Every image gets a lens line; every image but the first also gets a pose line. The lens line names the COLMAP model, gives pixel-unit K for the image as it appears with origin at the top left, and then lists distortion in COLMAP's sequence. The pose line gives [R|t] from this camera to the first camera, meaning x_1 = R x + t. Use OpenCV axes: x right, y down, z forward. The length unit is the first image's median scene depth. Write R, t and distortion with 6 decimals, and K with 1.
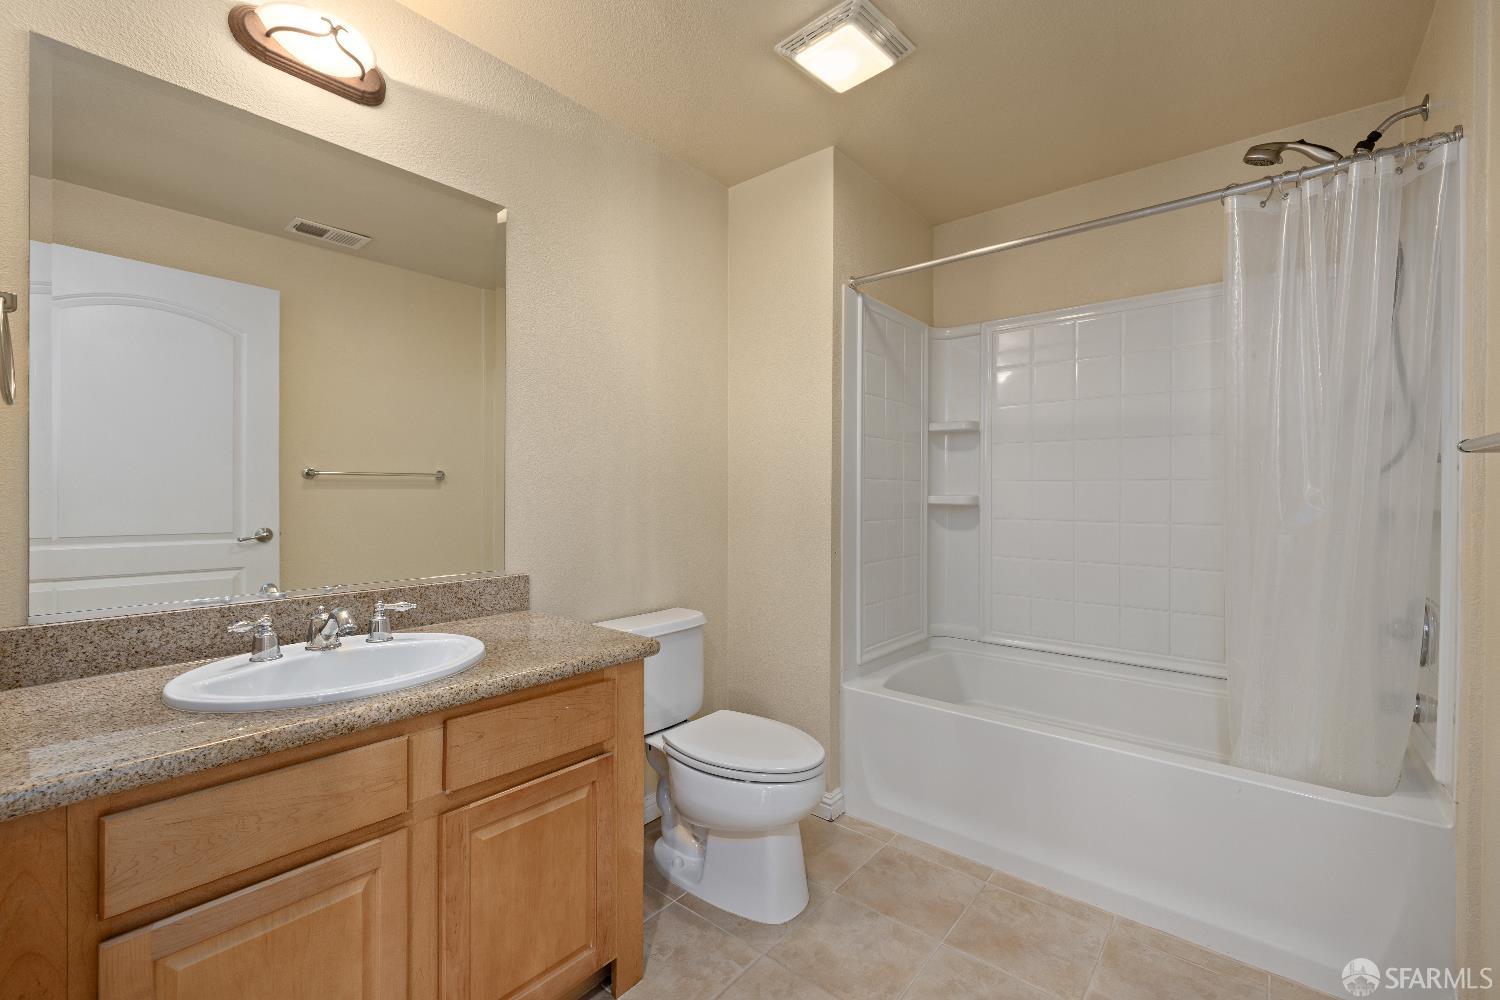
lens RADIAL K [[631.6, 0, 740.4], [0, 631.6, 492.6], [0, 0, 1]] dist [-0.002347, -0.000283]
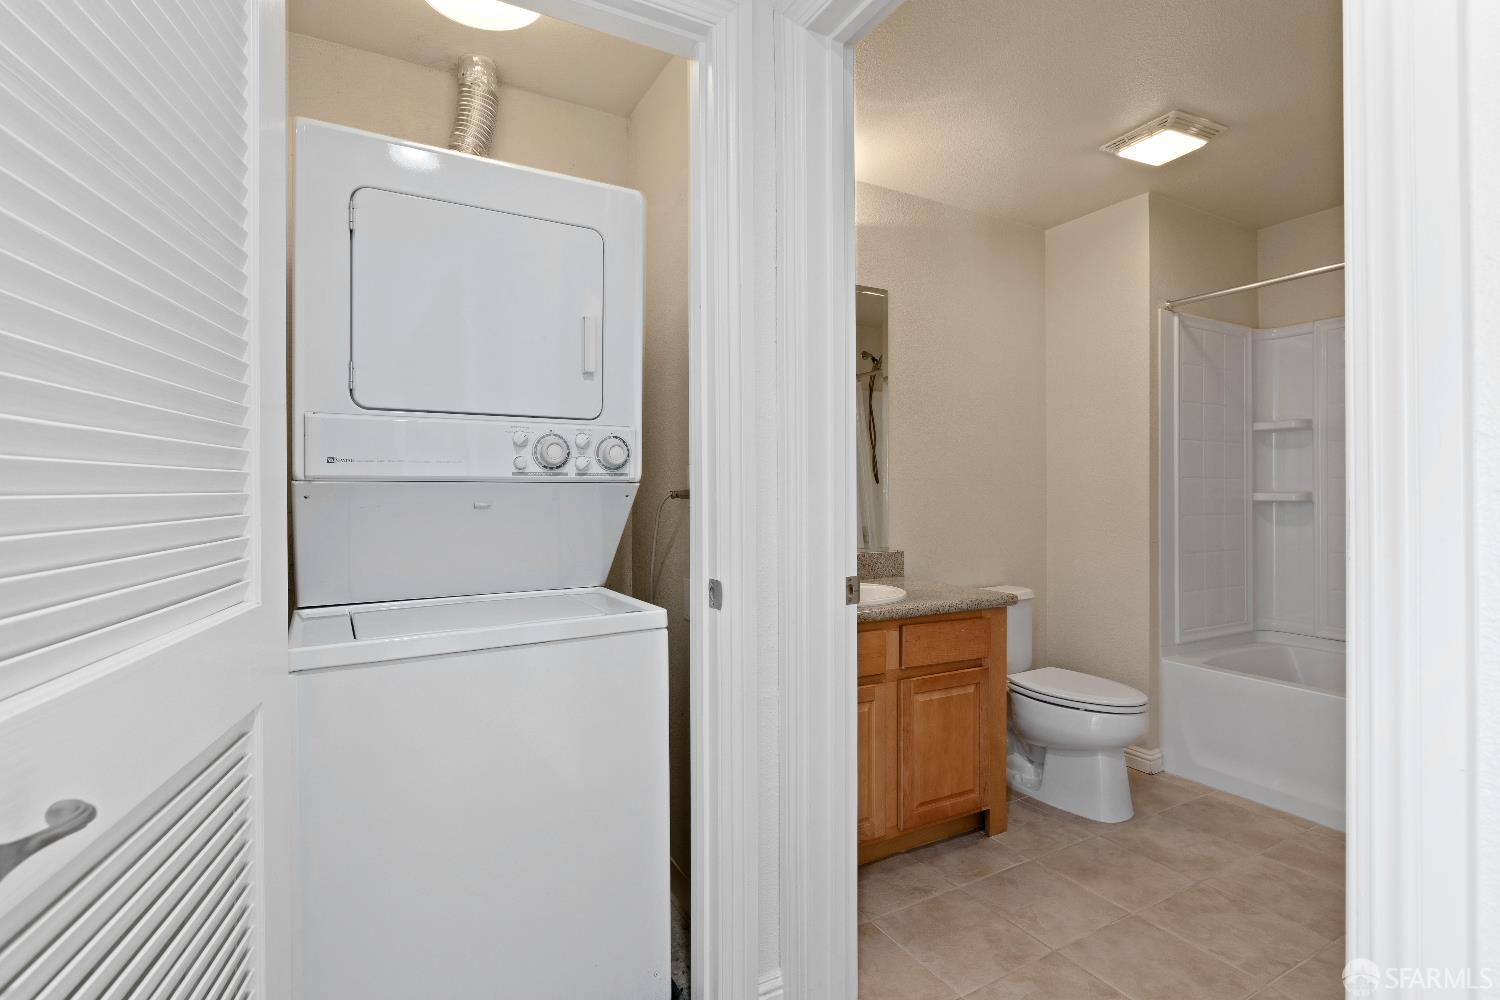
lens RADIAL K [[703.6, 0, 745.7], [0, 703.6, 492.0], [0, 0, 1]] dist [0.001013, 0.000079]
pose [[0.935409, -0.007424, -0.353491, -0.120456], [0.007703, 0.999970, -0.000616, -0.003126], [0.353485, -0.002147, 0.935438, -0.616234]]
